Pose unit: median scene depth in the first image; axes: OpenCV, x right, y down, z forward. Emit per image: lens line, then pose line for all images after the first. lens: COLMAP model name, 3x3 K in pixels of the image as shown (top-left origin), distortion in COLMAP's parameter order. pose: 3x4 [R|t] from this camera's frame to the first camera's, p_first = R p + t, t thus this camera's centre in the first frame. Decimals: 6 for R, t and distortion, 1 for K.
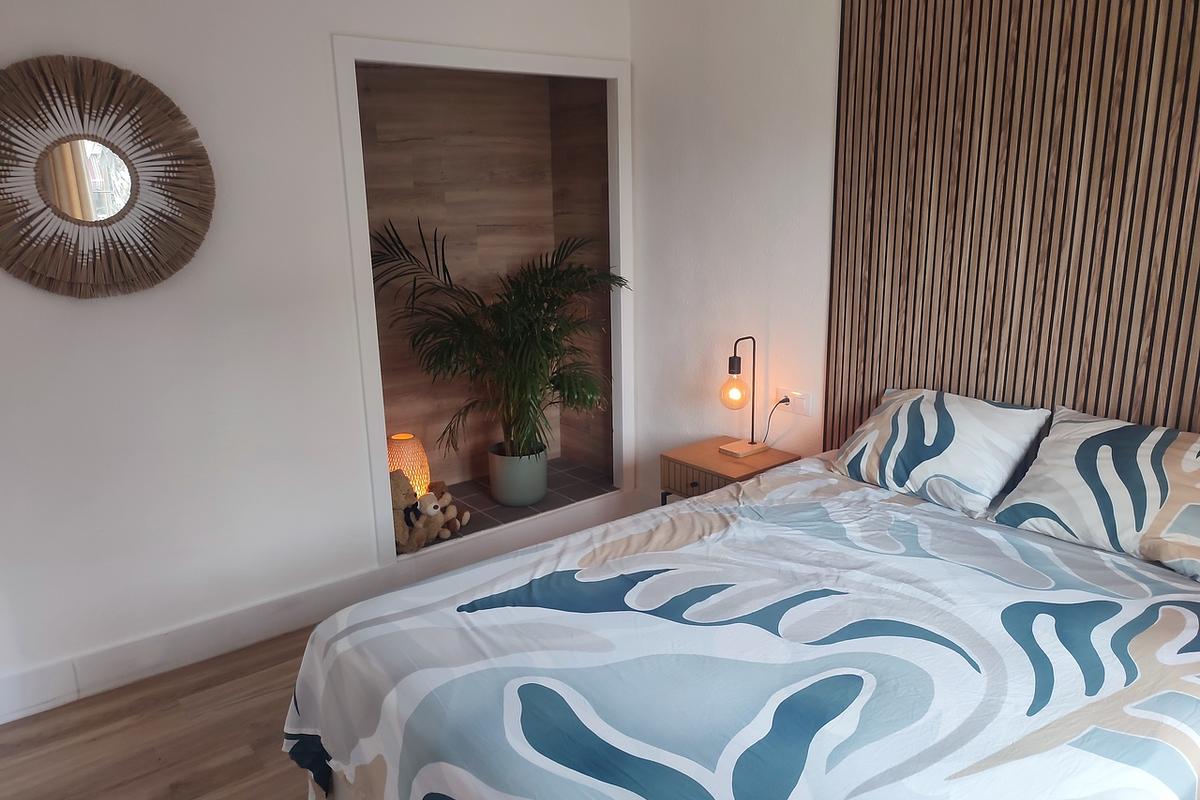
lens RADIAL K [[884.7, 0, 601.7], [0, 884.7, 398.7], [0, 0, 1]] dist [0.030932, 0.000101]
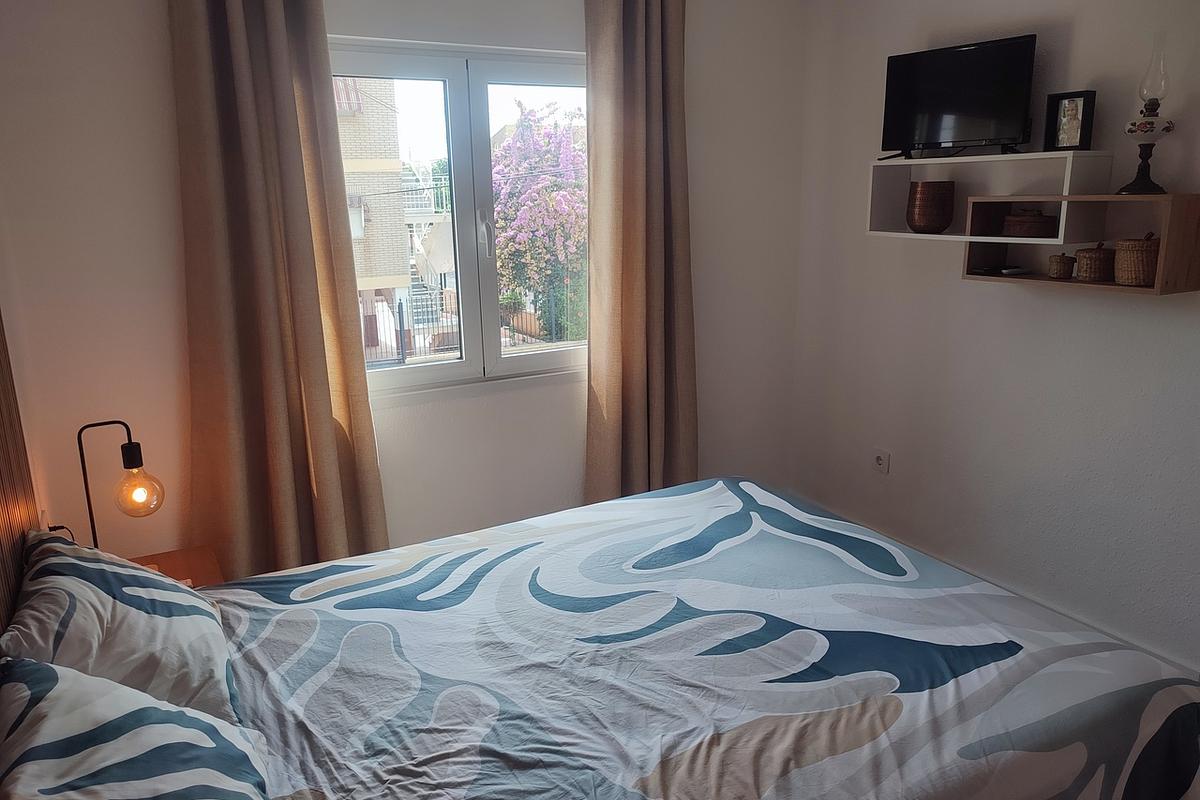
lens RADIAL K [[884.7, 0, 601.4], [0, 884.7, 399.9], [0, 0, 1]] dist [0.030932, 0.000101]
pose [[-0.985688, -0.006807, 0.168441, 0.095373], [0.071964, 0.886576, 0.456952, -0.387112], [-0.152446, 0.462534, -0.873397, 1.579231]]
